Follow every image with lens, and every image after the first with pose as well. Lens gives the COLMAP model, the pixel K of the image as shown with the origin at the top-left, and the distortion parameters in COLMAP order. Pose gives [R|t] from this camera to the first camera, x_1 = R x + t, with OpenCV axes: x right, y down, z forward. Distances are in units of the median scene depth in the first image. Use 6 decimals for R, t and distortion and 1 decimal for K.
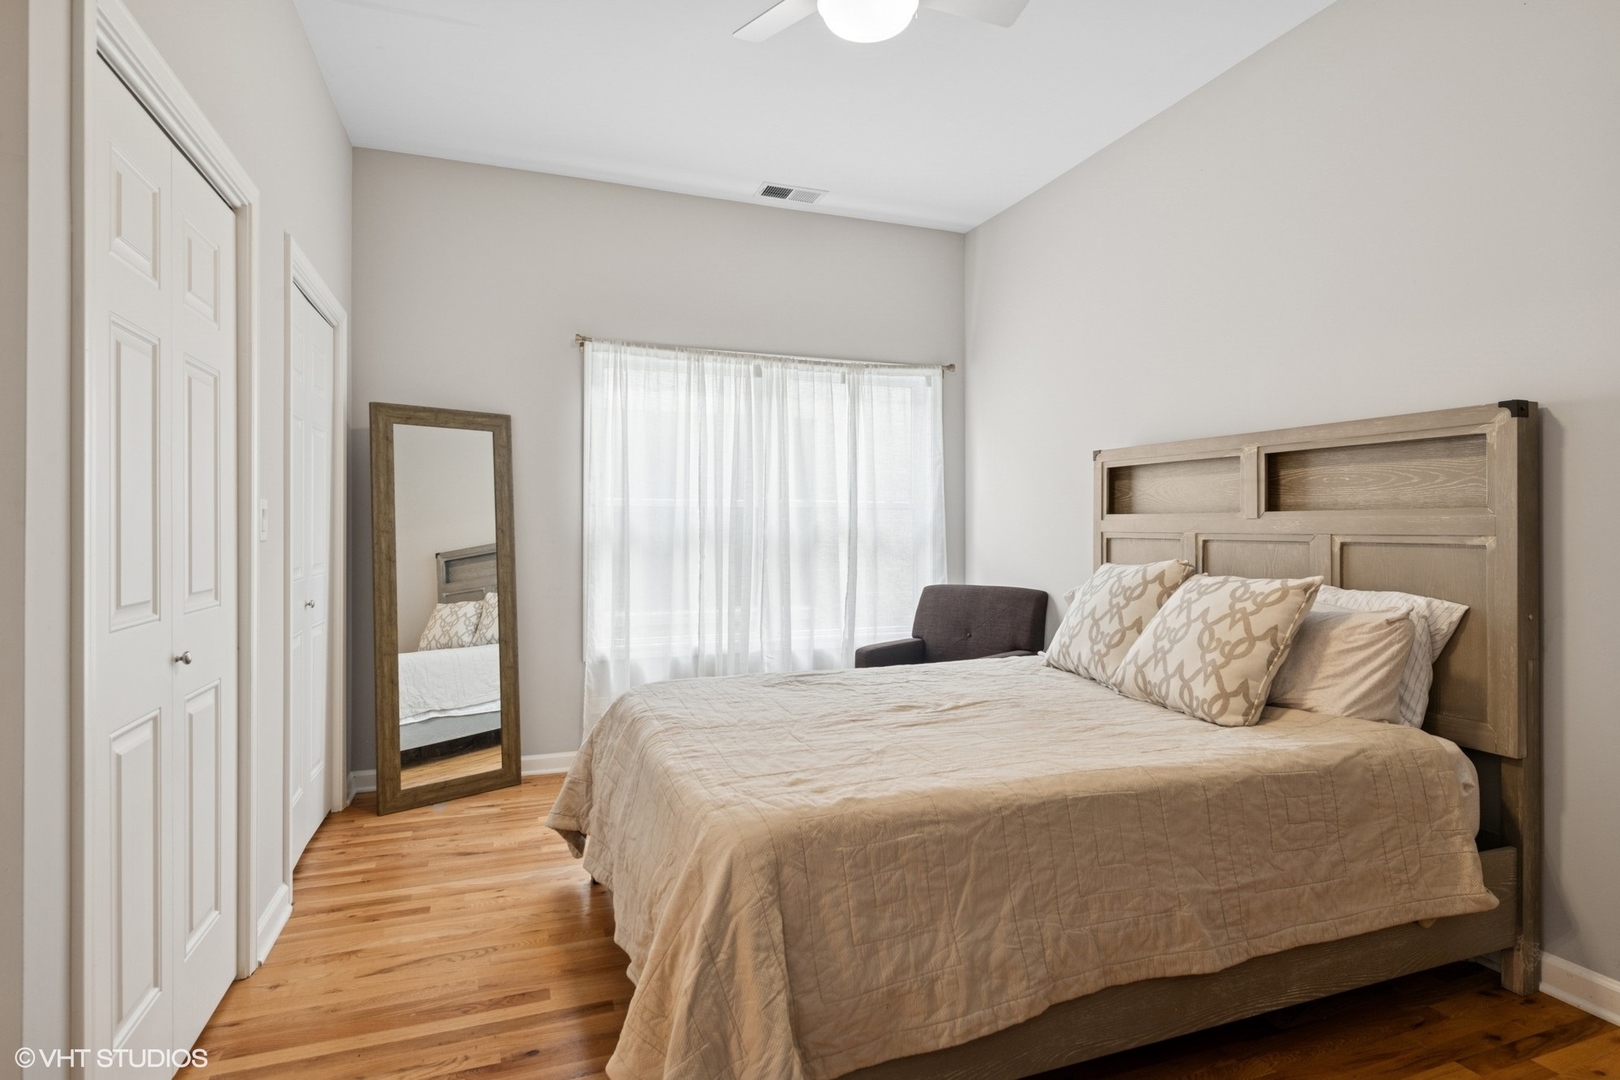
lens RADIAL K [[842.0, 0, 818.2], [0, 842.0, 533.2], [0, 0, 1]] dist [0.015901, -0.000002]
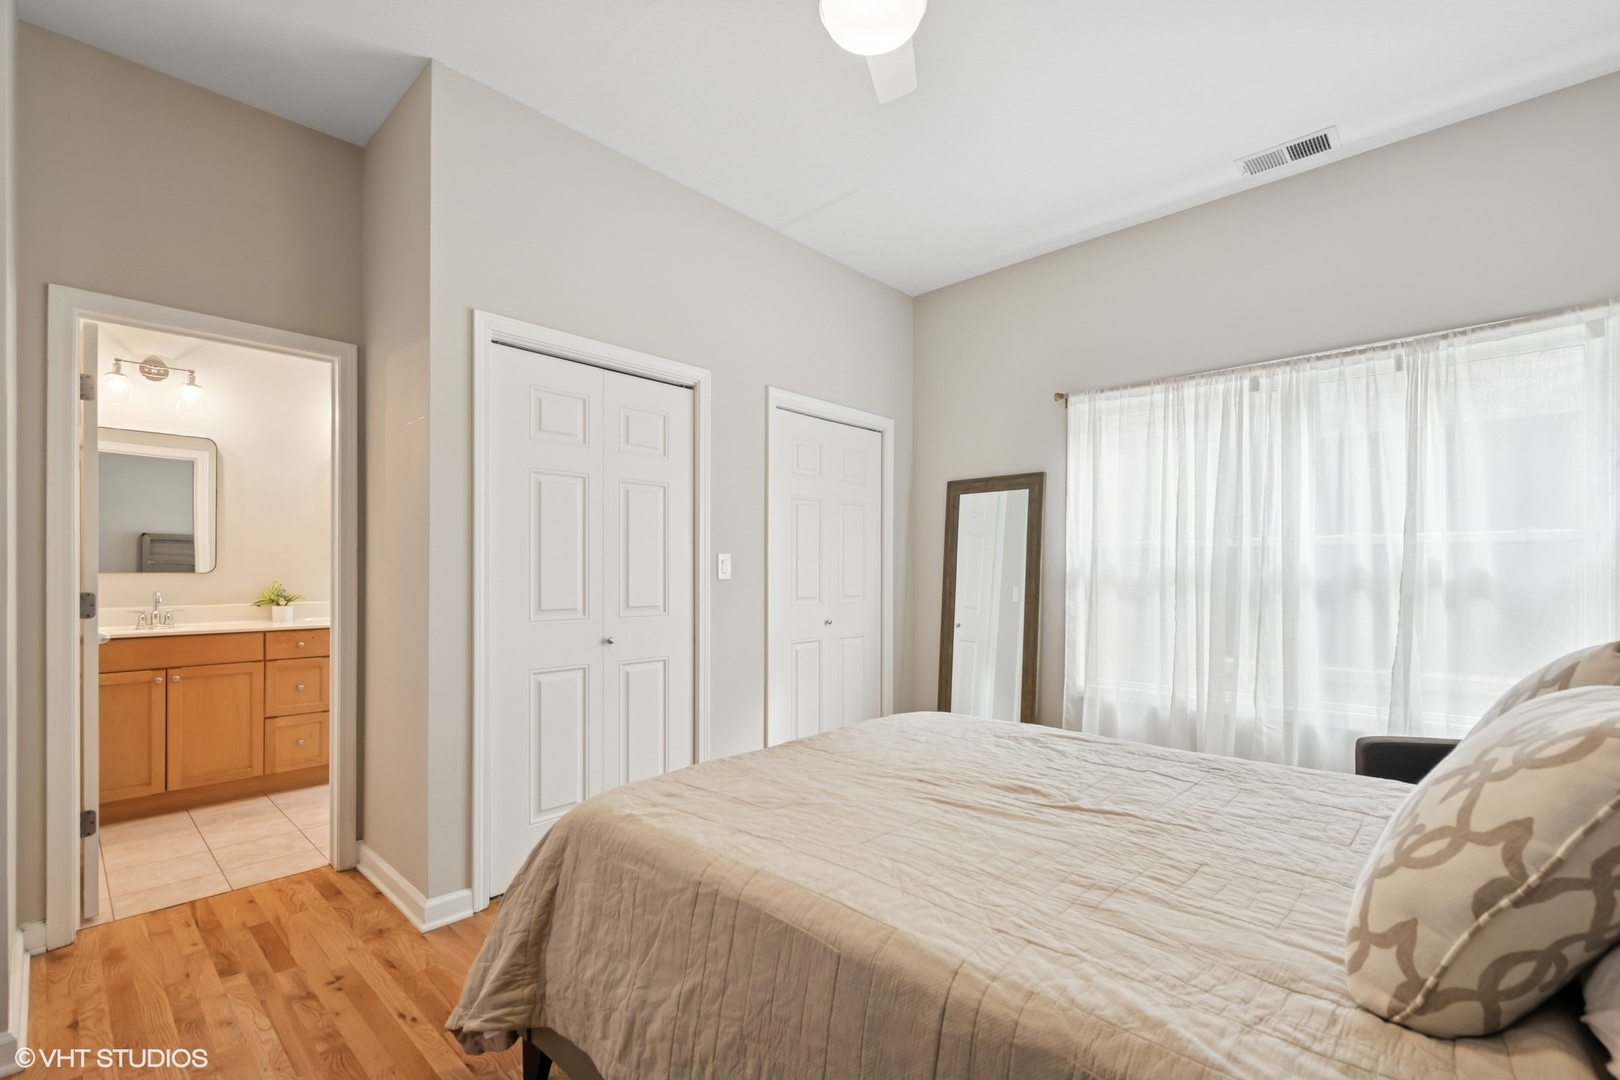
lens RADIAL K [[708.0, 0, 825.4], [0, 708.0, 570.8], [0, 0, 1]] dist [0.004498, -0.000372]
pose [[0.454274, -0.000707, -0.890862, 0.382451], [-0.004546, 0.999985, -0.003111, -0.002079], [0.890851, 0.005463, 0.454264, 0.310951]]
